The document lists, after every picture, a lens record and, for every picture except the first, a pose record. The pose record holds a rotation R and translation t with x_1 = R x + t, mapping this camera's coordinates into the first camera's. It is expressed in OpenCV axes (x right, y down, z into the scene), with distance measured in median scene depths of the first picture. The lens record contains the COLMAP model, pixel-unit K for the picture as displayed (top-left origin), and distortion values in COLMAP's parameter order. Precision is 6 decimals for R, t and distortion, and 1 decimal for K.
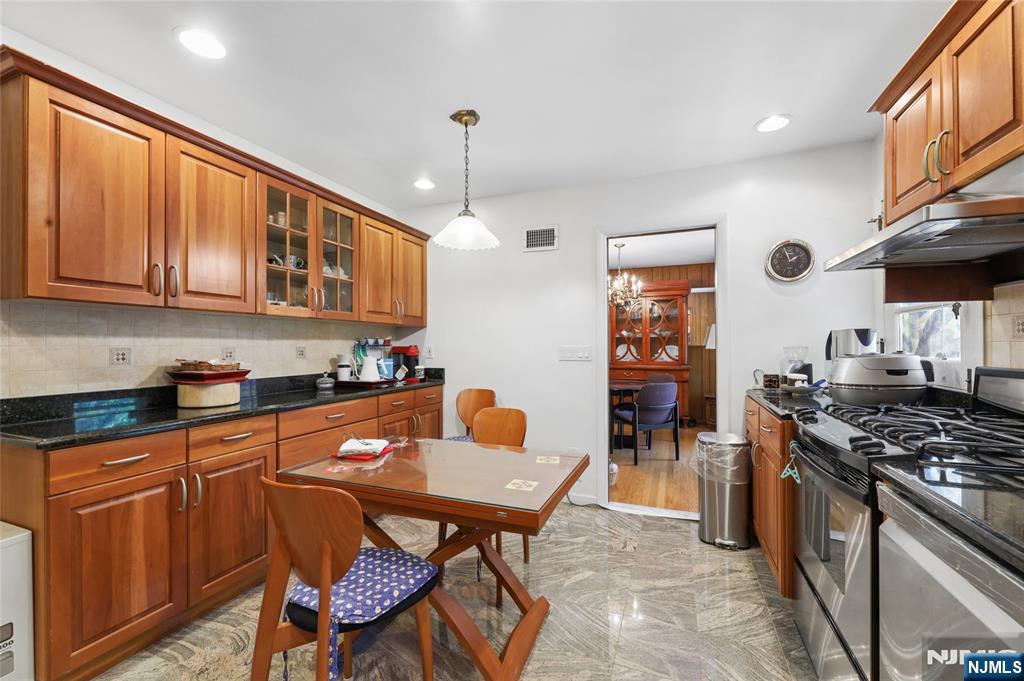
lens RADIAL K [[418.6, 0, 509.2], [0, 418.6, 340.6], [0, 0, 1]] dist [0.000289, 0.000109]
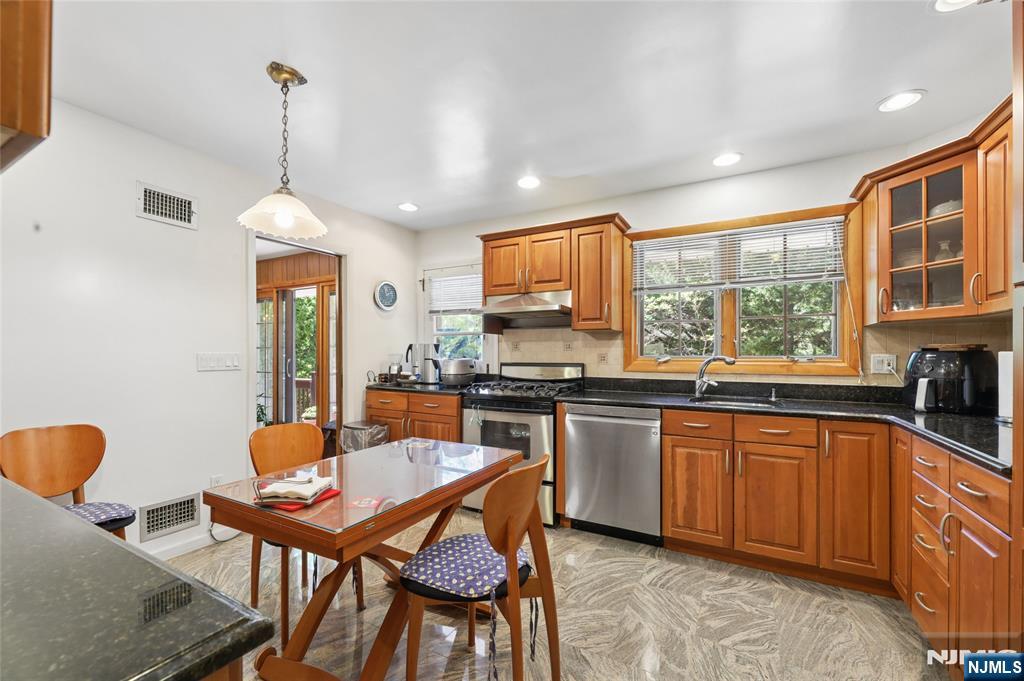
lens RADIAL K [[418.6, 0, 511.6], [0, 418.6, 352.6], [0, 0, 1]] dist [0.000412, 0.000074]
pose [[0.129014, 0.005991, 0.991625, -0.823285], [-0.014772, 0.999882, -0.004119, 0.009242], [-0.991533, -0.014116, 0.129087, 0.426638]]
